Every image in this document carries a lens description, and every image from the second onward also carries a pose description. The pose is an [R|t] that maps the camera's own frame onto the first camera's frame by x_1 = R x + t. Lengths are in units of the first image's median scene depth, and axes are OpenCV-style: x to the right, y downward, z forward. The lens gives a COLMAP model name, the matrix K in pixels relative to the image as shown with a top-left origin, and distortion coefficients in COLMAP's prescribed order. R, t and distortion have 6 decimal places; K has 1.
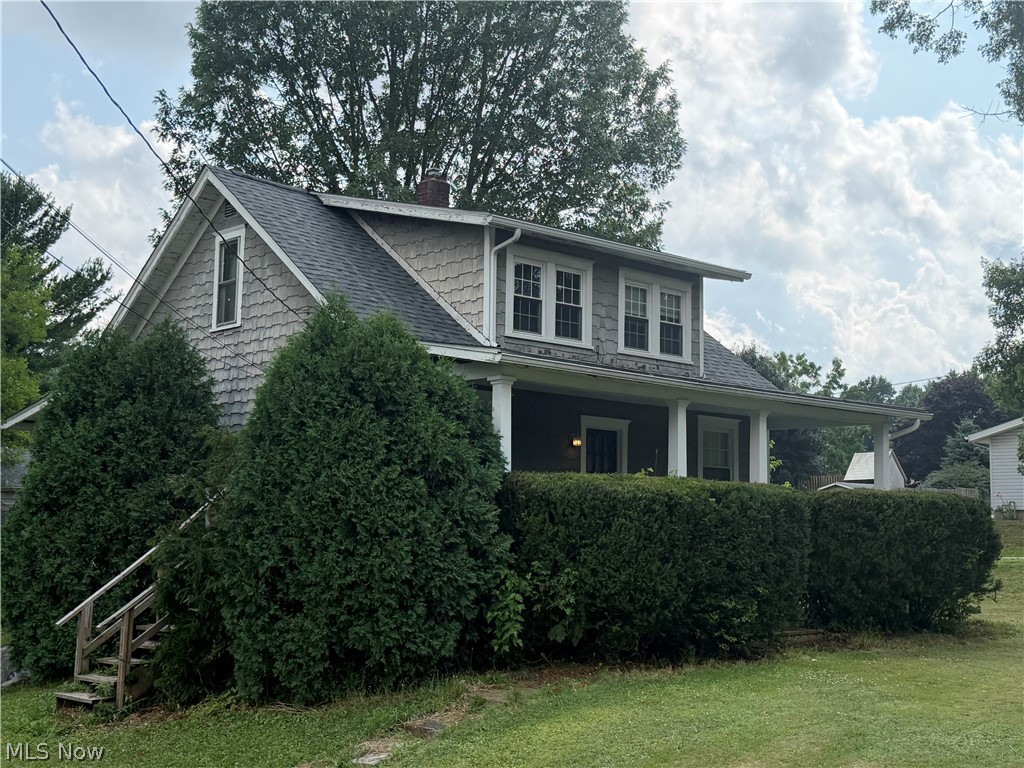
lens RADIAL K [[1262.9, 0, 511.7], [0, 1262.9, 385.3], [0, 0, 1]] dist [0.132212, 0.000000]
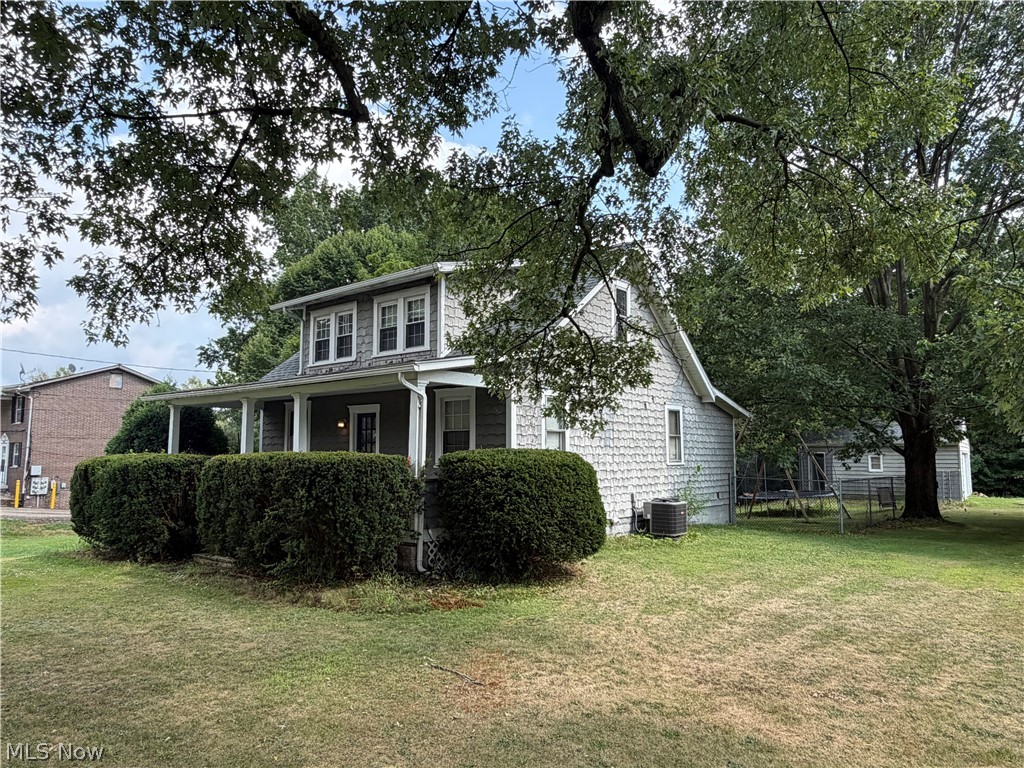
lens RADIAL K [[708.9, 0, 518.4], [0, 708.9, 387.8], [0, 0, 1]] dist [0.015576, -0.003296]
pose [[0.123586, -0.098322, -0.987451, 0.907028], [0.120981, 0.989149, -0.083349, 0.095908], [0.984932, -0.109162, 0.134140, 1.072980]]
